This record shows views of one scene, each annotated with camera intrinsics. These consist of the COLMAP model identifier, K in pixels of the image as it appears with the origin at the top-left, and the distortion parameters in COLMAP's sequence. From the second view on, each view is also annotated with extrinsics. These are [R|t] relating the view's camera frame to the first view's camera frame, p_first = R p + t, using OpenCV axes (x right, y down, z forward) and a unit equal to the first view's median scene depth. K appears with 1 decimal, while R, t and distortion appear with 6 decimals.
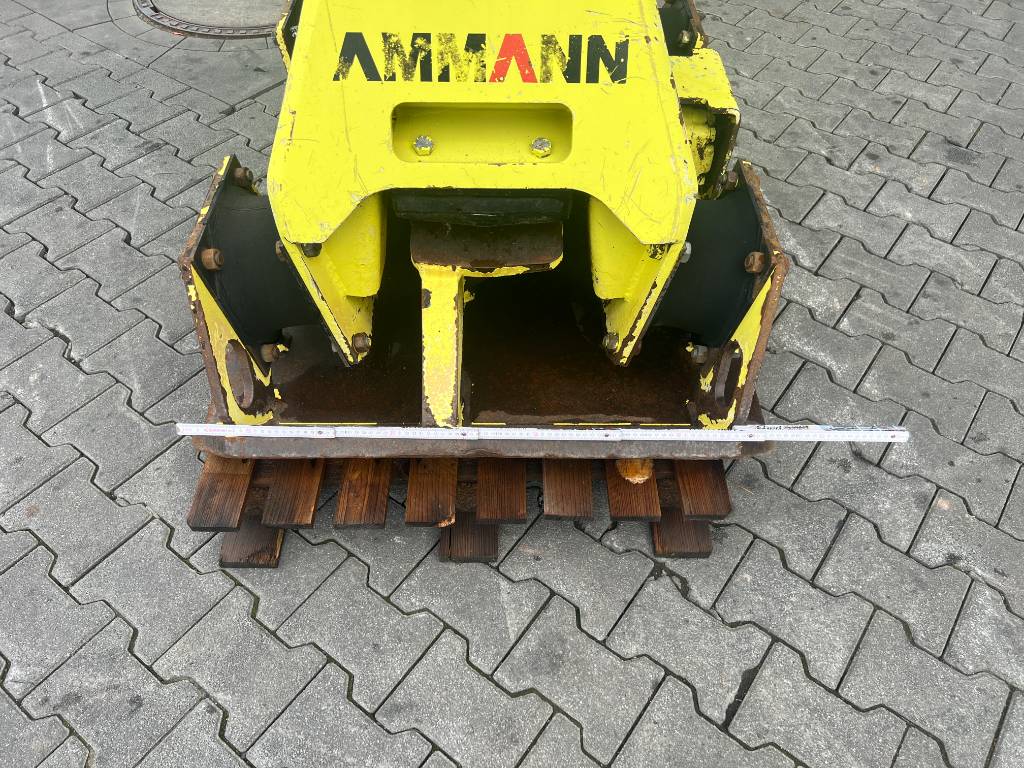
lens RADIAL K [[772.1, 0, 513.6], [0, 772.1, 380.0], [0, 0, 1]] dist [0.049063, -0.059699]
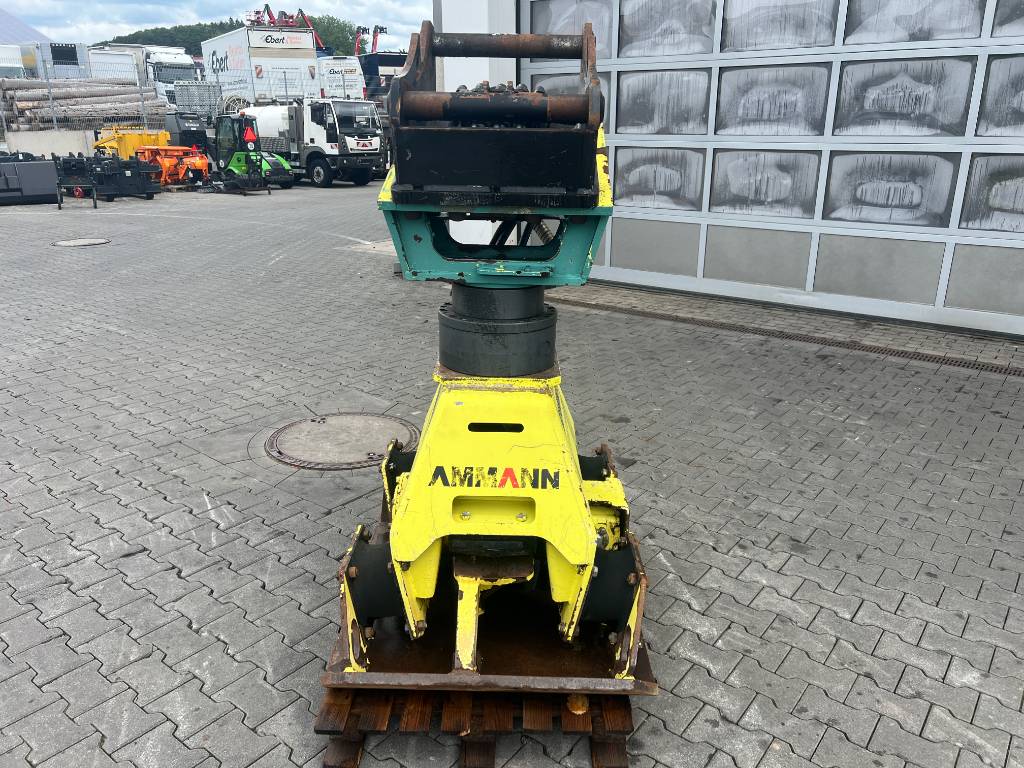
lens RADIAL K [[768.8, 0, 511.1], [0, 768.8, 383.9], [0, 0, 1]] dist [0.061847, -0.068662]
pose [[0.999863, 0.014909, -0.007161, 0.013158], [-0.016479, 0.861127, -0.508123, 0.353222], [-0.001409, 0.508171, 0.861255, -0.771728]]
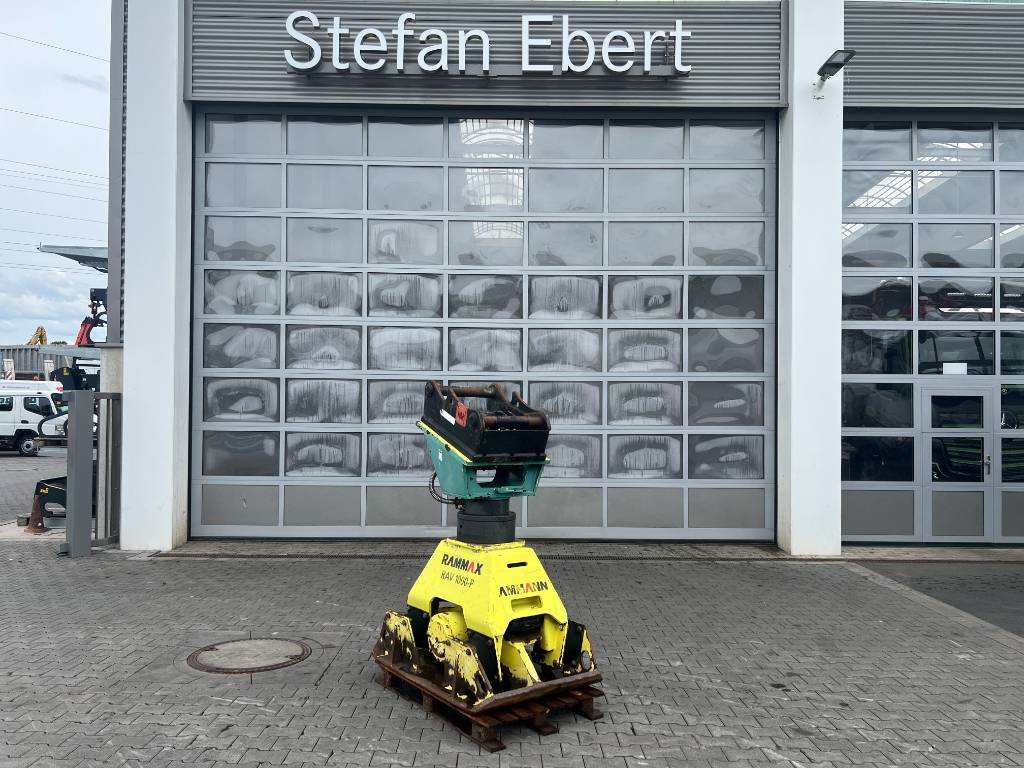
lens RADIAL K [[762.7, 0, 513.5], [0, 762.7, 386.0], [0, 0, 1]] dist [0.060050, -0.067426]
pose [[0.793359, 0.035918, 0.607694, -2.150860], [0.448212, 0.641036, -0.623040, 1.213656], [-0.411932, 0.766670, 0.492473, -1.606496]]
